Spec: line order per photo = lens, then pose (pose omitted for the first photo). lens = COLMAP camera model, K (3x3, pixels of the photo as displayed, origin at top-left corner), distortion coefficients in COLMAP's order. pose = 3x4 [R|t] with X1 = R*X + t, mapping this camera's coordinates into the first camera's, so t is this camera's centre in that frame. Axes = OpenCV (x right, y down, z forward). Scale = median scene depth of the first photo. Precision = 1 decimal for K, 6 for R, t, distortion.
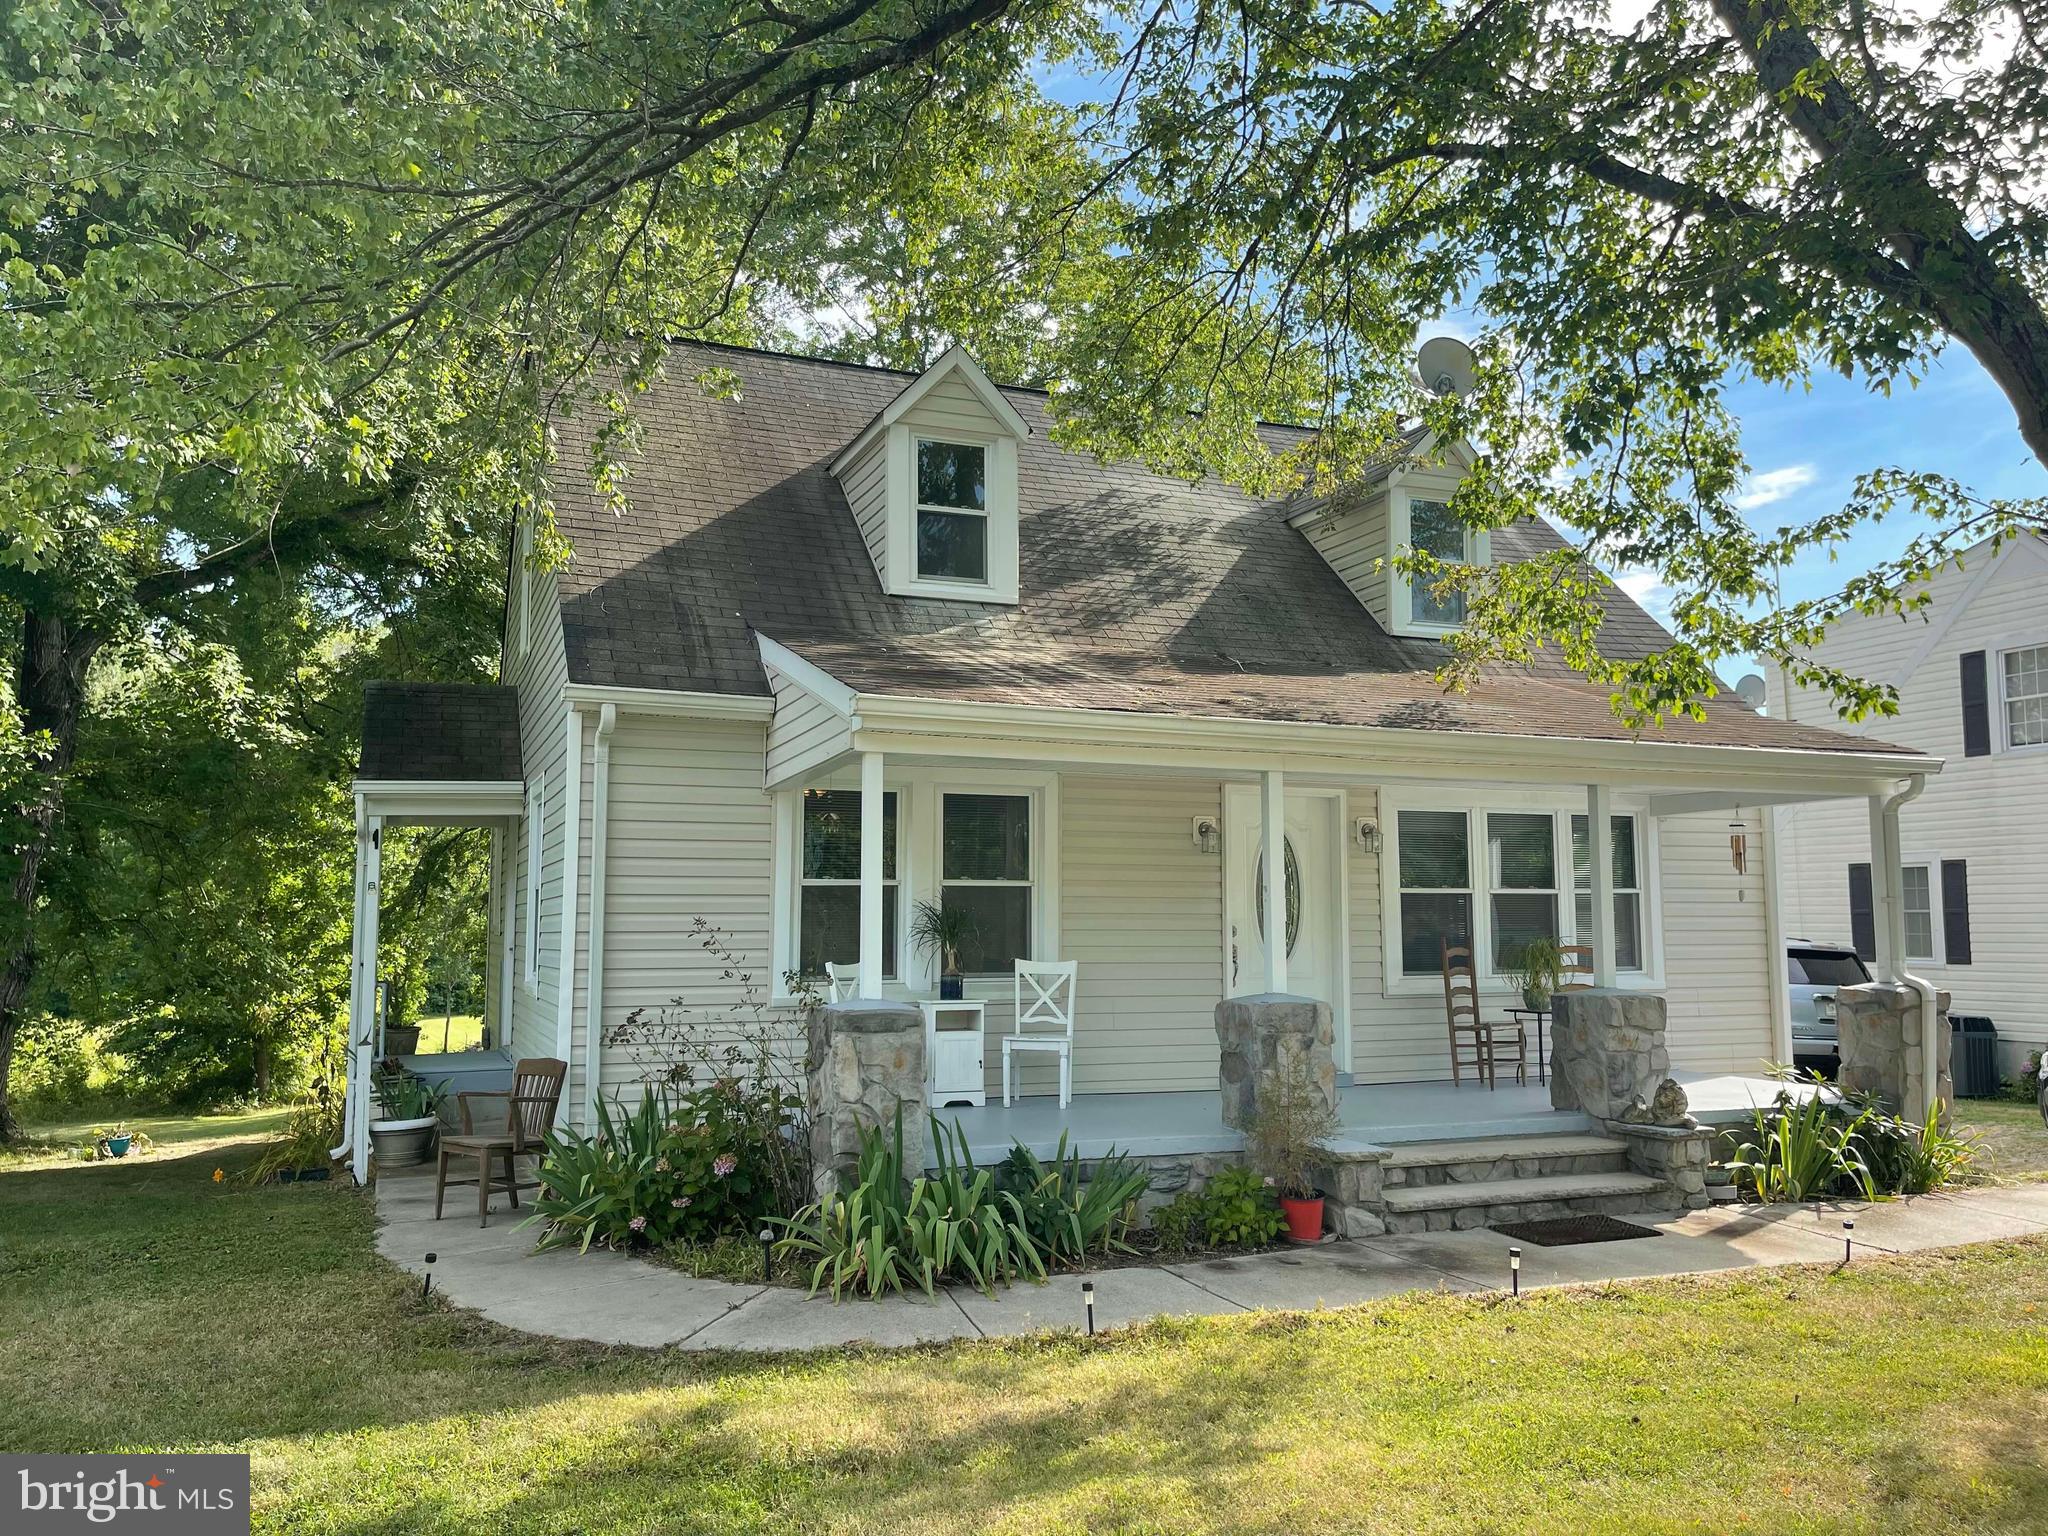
lens RADIAL K [[1572.7, 0, 1024.0], [0, 1572.7, 768.0], [0, 0, 1]] dist [0.061322, -0.077603]
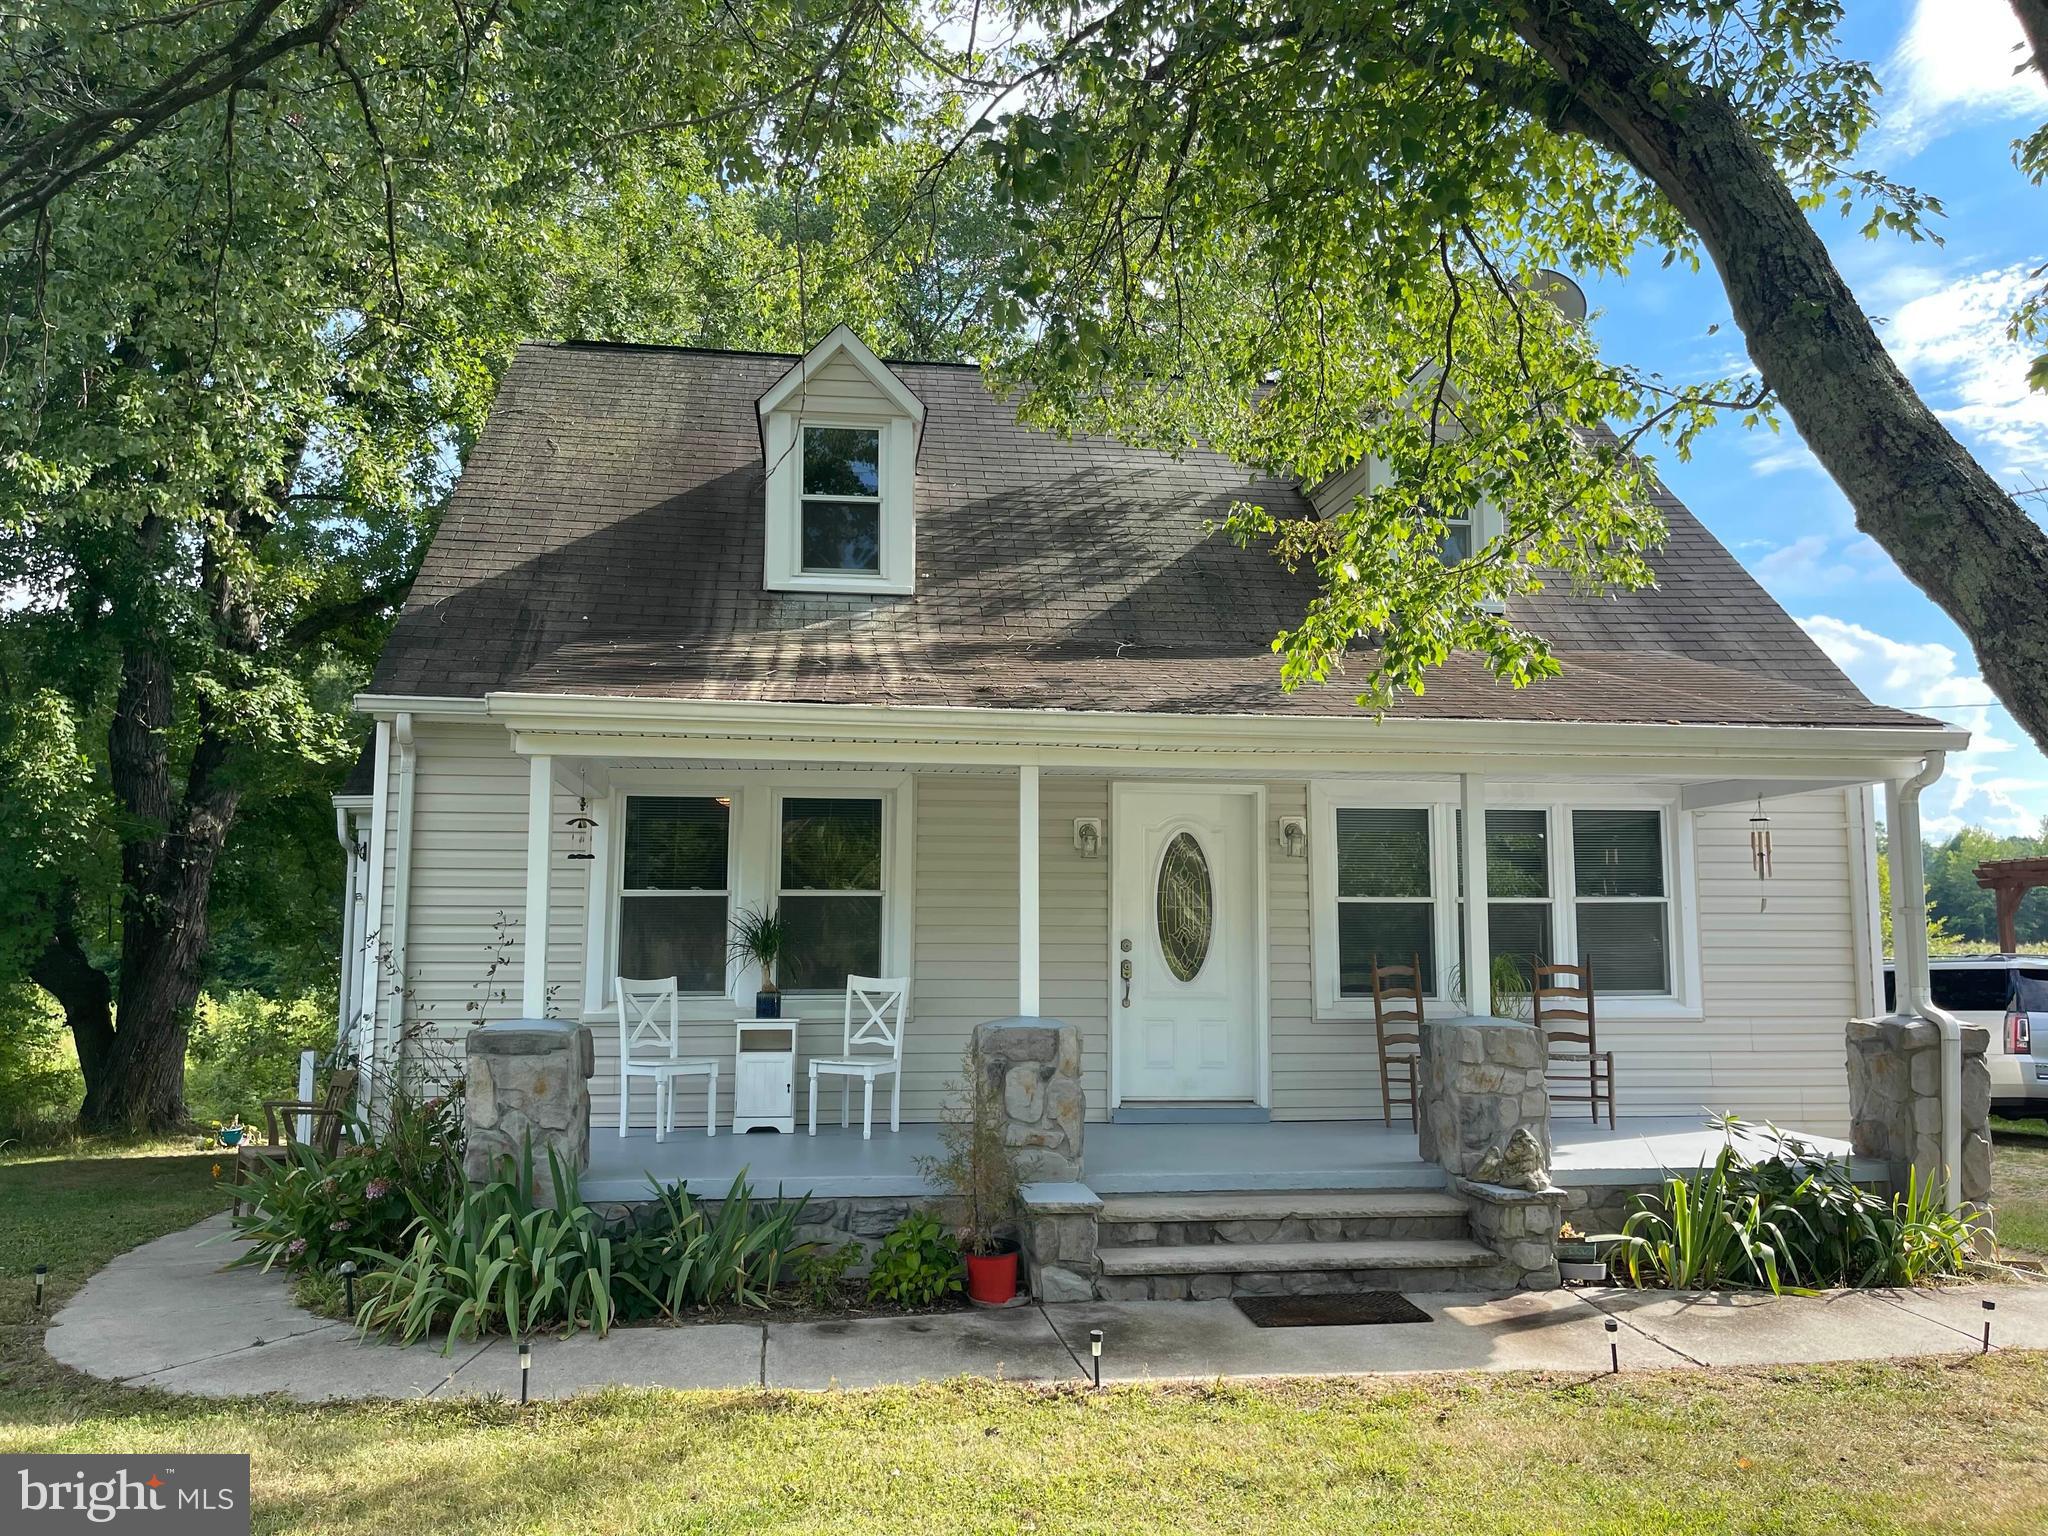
lens RADIAL K [[1572.7, 0, 1024.0], [0, 1572.7, 768.0], [0, 0, 1]] dist [0.061322, -0.077603]
pose [[0.967318, -0.022681, -0.252549, 0.323685], [0.021401, 0.999740, -0.007814, 0.008492], [0.252660, 0.002153, 0.967553, 0.122688]]
